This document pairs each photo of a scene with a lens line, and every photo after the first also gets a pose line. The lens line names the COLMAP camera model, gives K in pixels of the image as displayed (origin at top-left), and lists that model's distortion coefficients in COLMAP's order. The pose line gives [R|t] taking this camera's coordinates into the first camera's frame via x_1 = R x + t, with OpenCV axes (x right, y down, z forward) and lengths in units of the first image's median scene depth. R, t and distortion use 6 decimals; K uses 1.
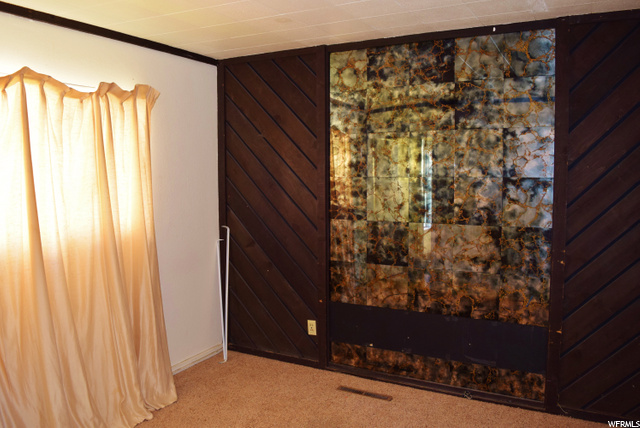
lens RADIAL K [[504.3, 0, 319.3], [0, 504.3, 213.2], [0, 0, 1]] dist [-0.093847, 0.016157]
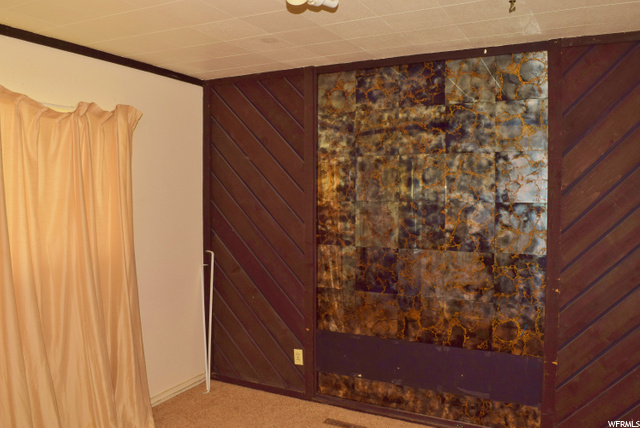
lens RADIAL K [[504.3, 0, 319.2], [0, 504.3, 213.9], [0, 0, 1]] dist [-0.093847, 0.016157]
pose [[0.999806, 0.004662, 0.019145, 0.006711], [-0.003871, 0.999145, -0.041151, -0.008154], [-0.019321, 0.041069, 0.998969, 0.034669]]
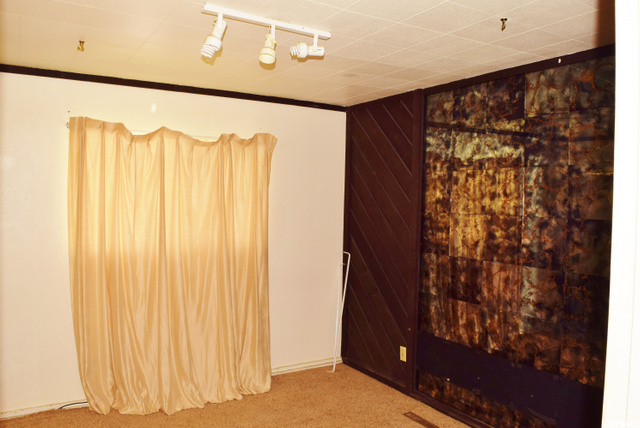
lens RADIAL K [[504.3, 0, 318.8], [0, 504.3, 214.1], [0, 0, 1]] dist [-0.093847, 0.016157]
pose [[0.861447, 0.037737, -0.506444, 0.420176], [-0.068312, 0.996783, -0.041923, -0.009981], [0.503233, 0.070710, 0.861253, -0.016459]]
